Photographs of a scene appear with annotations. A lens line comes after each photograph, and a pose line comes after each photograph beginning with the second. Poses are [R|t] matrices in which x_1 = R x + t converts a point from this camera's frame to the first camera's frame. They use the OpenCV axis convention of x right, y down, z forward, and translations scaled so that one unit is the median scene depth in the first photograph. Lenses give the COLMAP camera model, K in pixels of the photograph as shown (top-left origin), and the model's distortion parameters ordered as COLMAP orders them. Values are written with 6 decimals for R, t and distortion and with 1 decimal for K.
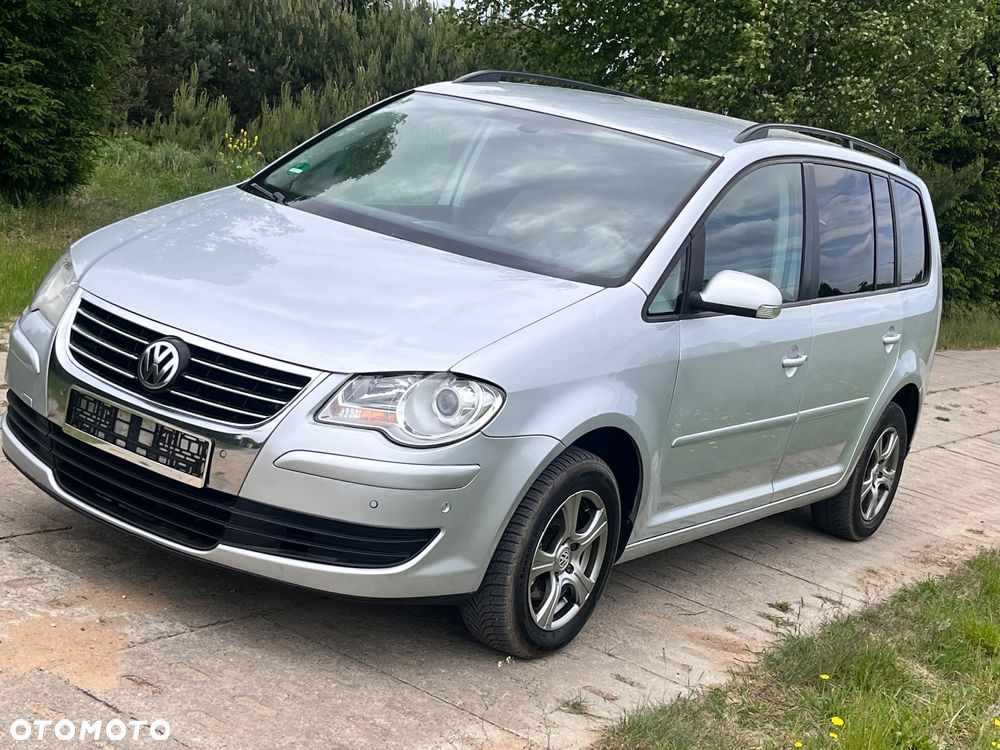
lens RADIAL K [[1610.3, 0, 500.0], [0, 1610.3, 375.0], [0, 0, 1]] dist [0.117969, -0.028679]
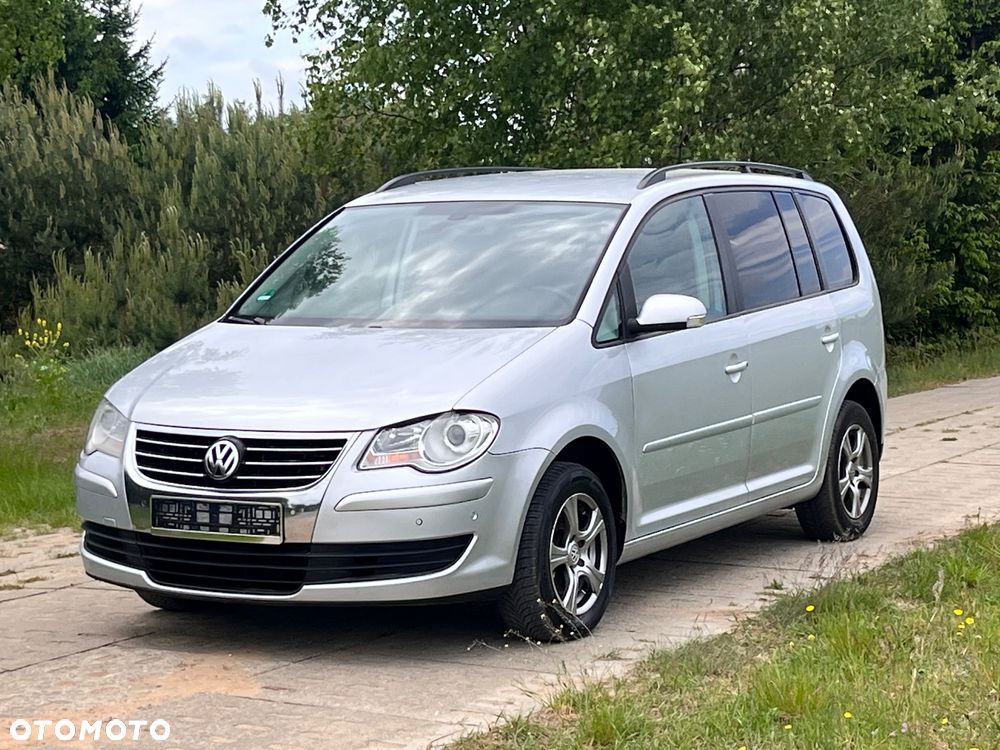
lens RADIAL K [[2776.5, 0, 456.9], [0, 2776.5, 374.6], [0, 0, 1]] dist [0.168125, -0.406481]
pose [[0.974880, -0.218236, 0.044530, -0.105932], [0.221737, 0.969811, -0.101486, 0.171256], [-0.021038, 0.108810, 0.993840, -1.038430]]
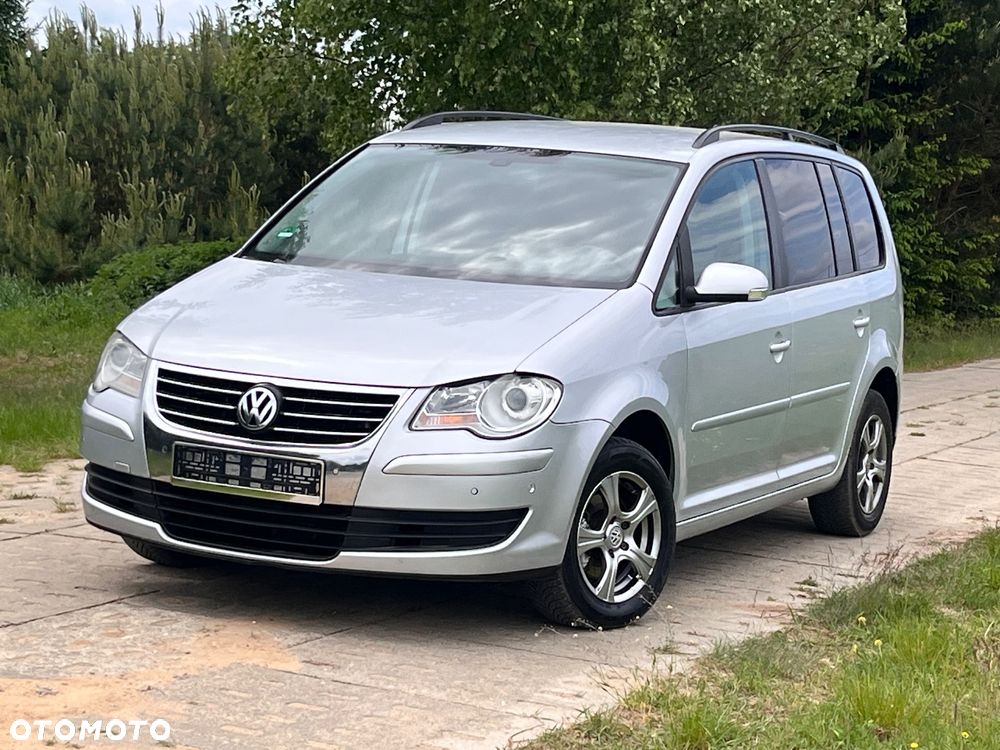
lens RADIAL K [[2776.5, 0, 456.9], [0, 2776.5, 374.6], [0, 0, 1]] dist [0.168125, -0.406481]
pose [[0.981279, -0.149773, 0.121079, -0.280476], [0.159136, 0.984649, -0.071714, 0.121367], [-0.108480, 0.089640, 0.990049, -0.869023]]
